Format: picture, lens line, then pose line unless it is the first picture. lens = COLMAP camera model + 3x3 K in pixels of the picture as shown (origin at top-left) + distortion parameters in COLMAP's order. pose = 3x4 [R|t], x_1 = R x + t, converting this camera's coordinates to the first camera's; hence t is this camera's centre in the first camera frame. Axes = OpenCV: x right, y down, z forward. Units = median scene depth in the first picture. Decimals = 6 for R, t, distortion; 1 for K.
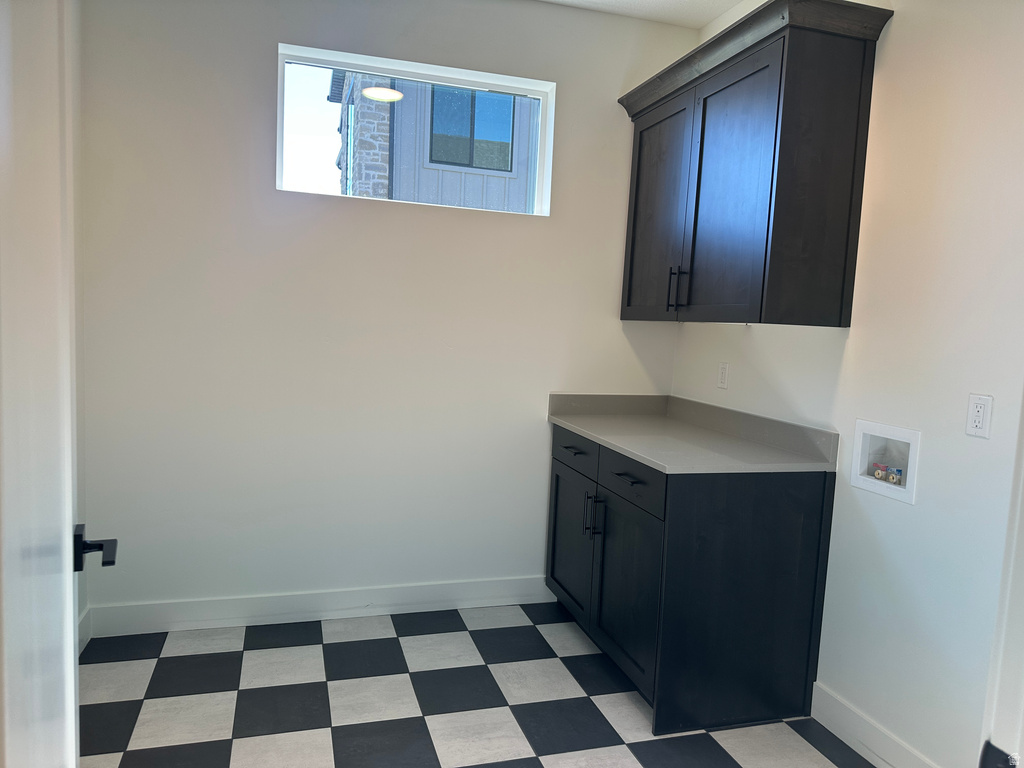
lens RADIAL K [[713.2, 0, 512.7], [0, 713.2, 379.9], [0, 0, 1]] dist [0.075631, -0.075489]
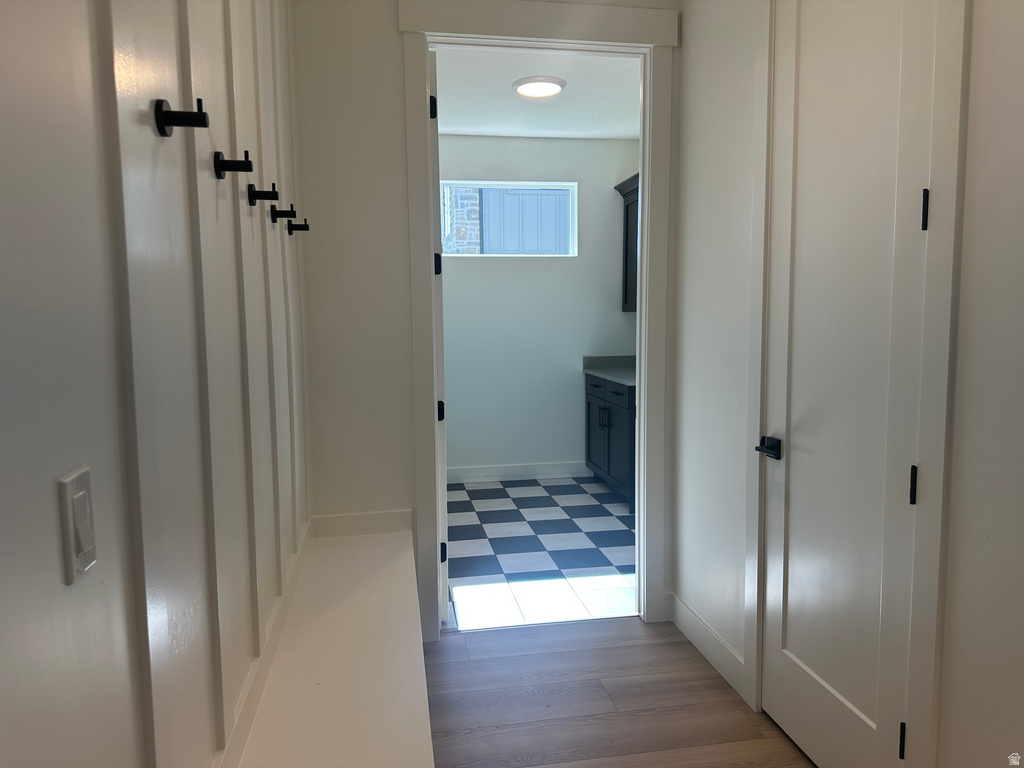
lens RADIAL K [[713.2, 0, 510.0], [0, 713.2, 391.6], [0, 0, 1]] dist [0.075631, -0.075489]
pose [[0.989991, -0.042160, -0.134690, 0.105982], [0.043909, 0.998985, 0.010040, 0.079371], [0.134130, -0.015853, 0.990837, -0.759068]]
